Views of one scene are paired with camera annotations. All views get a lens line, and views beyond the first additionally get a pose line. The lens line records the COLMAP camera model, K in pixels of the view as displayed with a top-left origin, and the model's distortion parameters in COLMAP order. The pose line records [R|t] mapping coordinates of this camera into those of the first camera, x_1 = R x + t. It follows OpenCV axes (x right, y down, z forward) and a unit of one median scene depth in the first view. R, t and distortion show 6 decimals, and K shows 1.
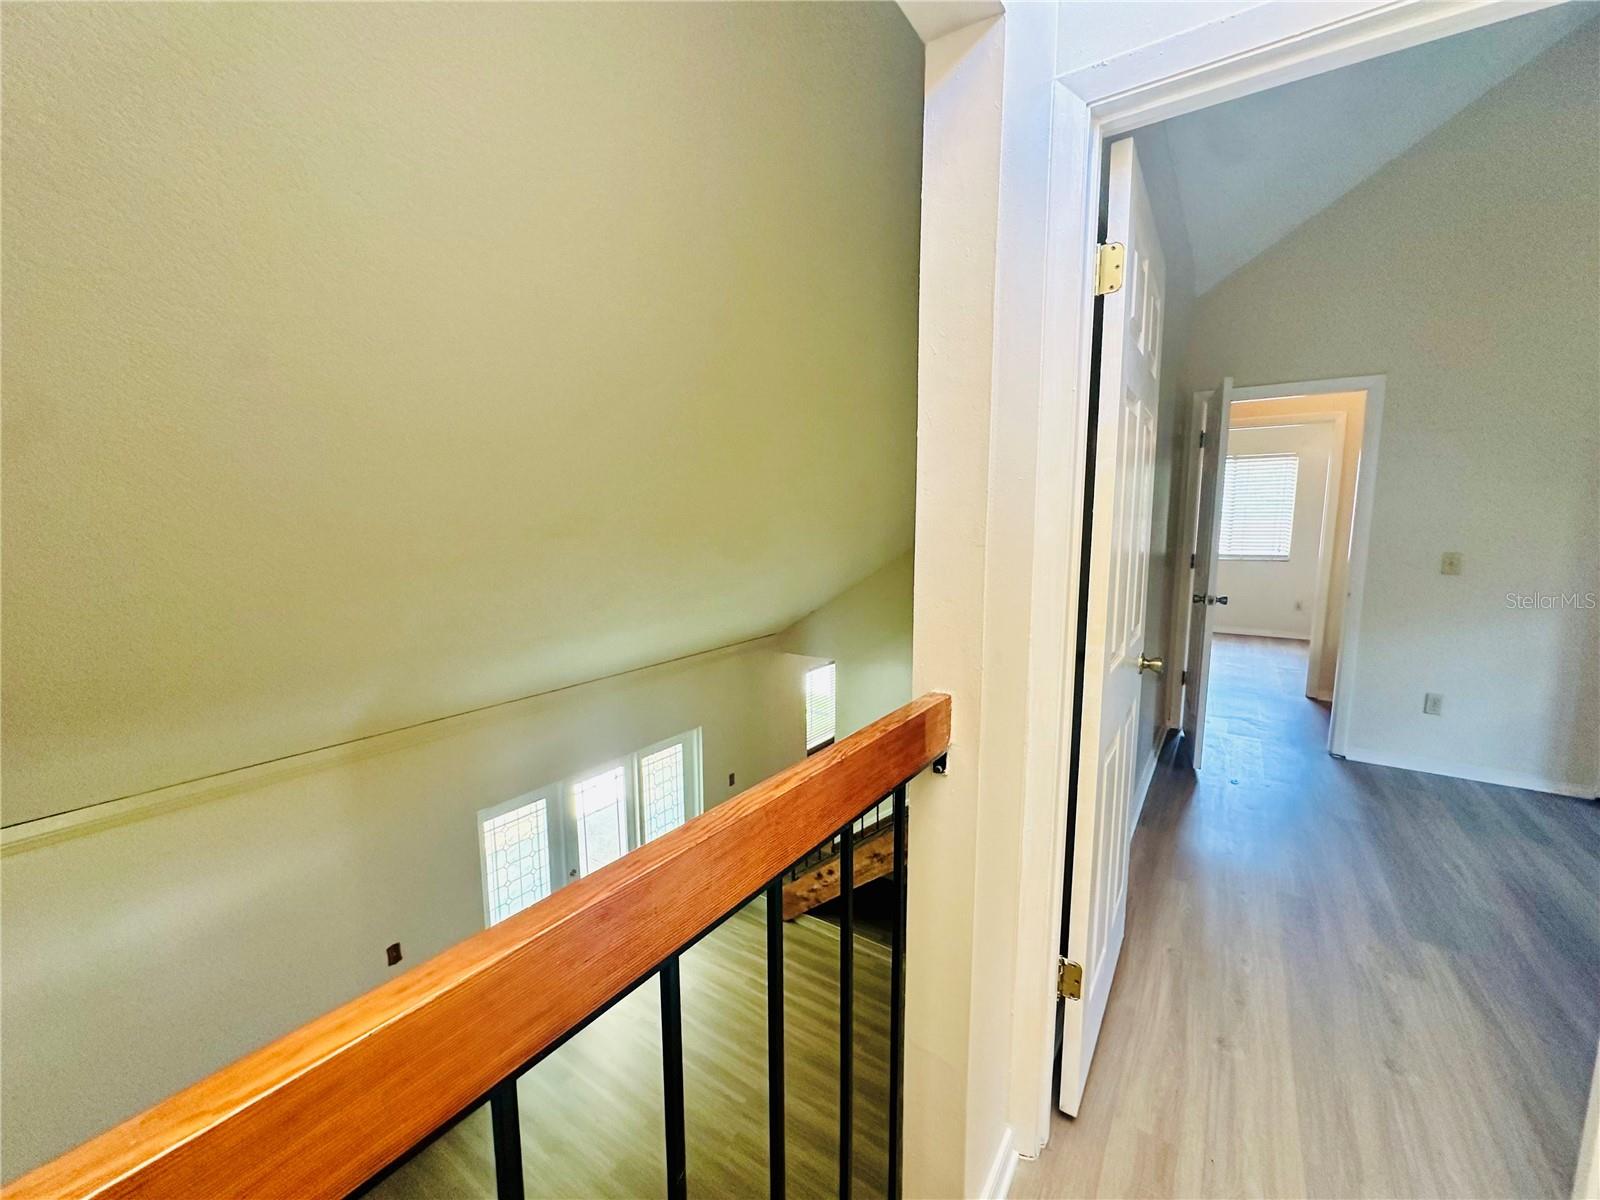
lens RADIAL K [[642.1, 0, 802.9], [0, 642.1, 608.4], [0, 0, 1]] dist [-0.003863, 0.001037]
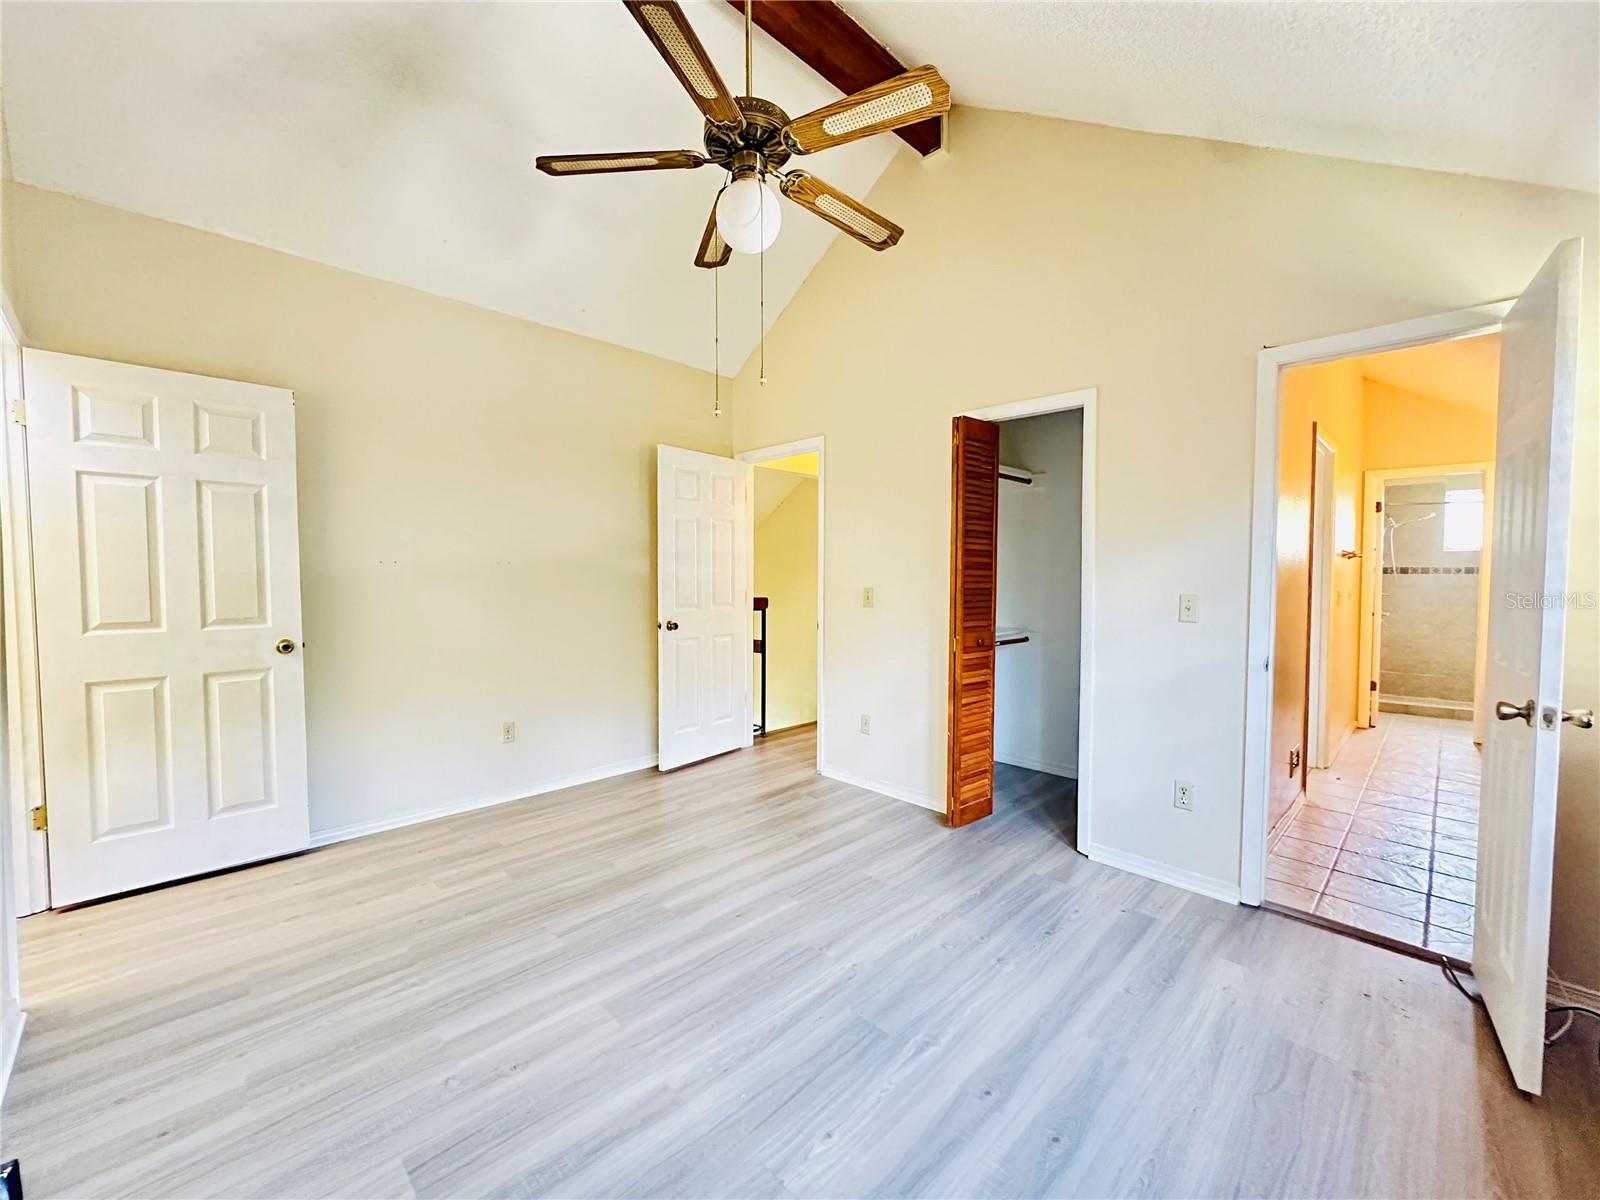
lens RADIAL K [[642.1, 0, 804.1], [0, 642.1, 602.0], [0, 0, 1]] dist [-0.003863, 0.001037]
pose [[0.978532, 0.011031, -0.205800, 1.278320], [-0.030150, 0.995486, -0.089998, 0.050286], [0.203878, 0.094270, 0.974447, -0.138473]]
